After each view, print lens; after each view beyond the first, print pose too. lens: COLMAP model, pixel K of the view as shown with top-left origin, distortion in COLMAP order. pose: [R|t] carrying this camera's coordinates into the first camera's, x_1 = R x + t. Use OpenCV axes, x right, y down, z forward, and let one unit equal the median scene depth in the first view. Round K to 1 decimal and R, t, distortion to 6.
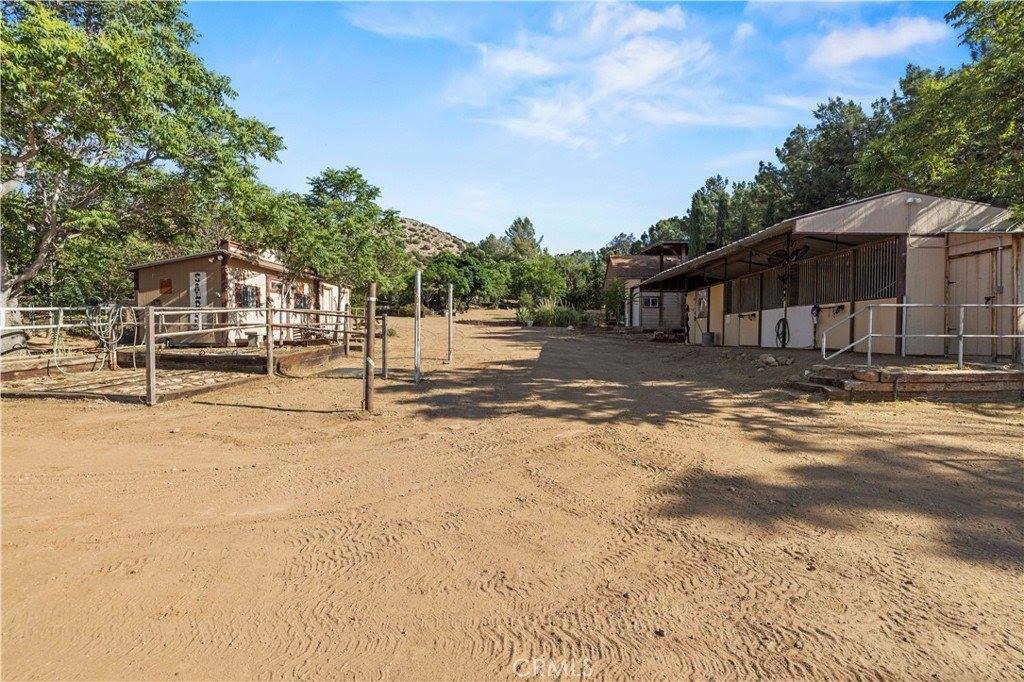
lens RADIAL K [[437.2, 0, 509.8], [0, 437.2, 334.5], [0, 0, 1]] dist [0.002711, 0.000300]
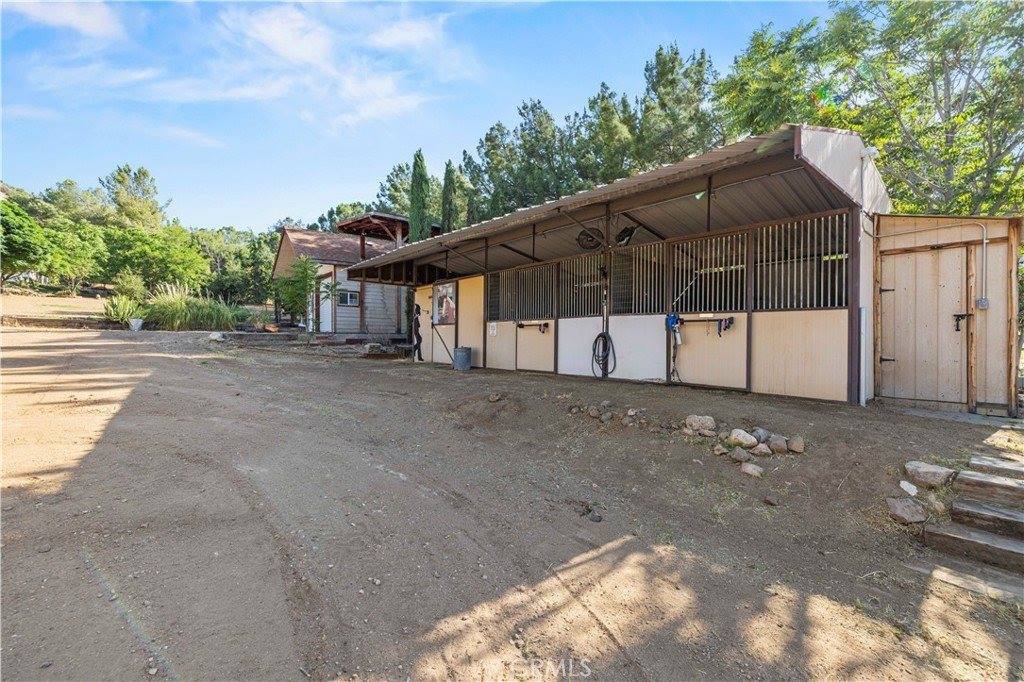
lens RADIAL K [[437.2, 0, 509.8], [0, 437.2, 334.5], [0, 0, 1]] dist [0.002711, 0.000300]
pose [[0.747810, -0.003149, 0.663906, 0.039570], [0.000633, 0.999992, 0.004029, -0.016169], [-0.663913, -0.002593, 0.747805, 0.265624]]
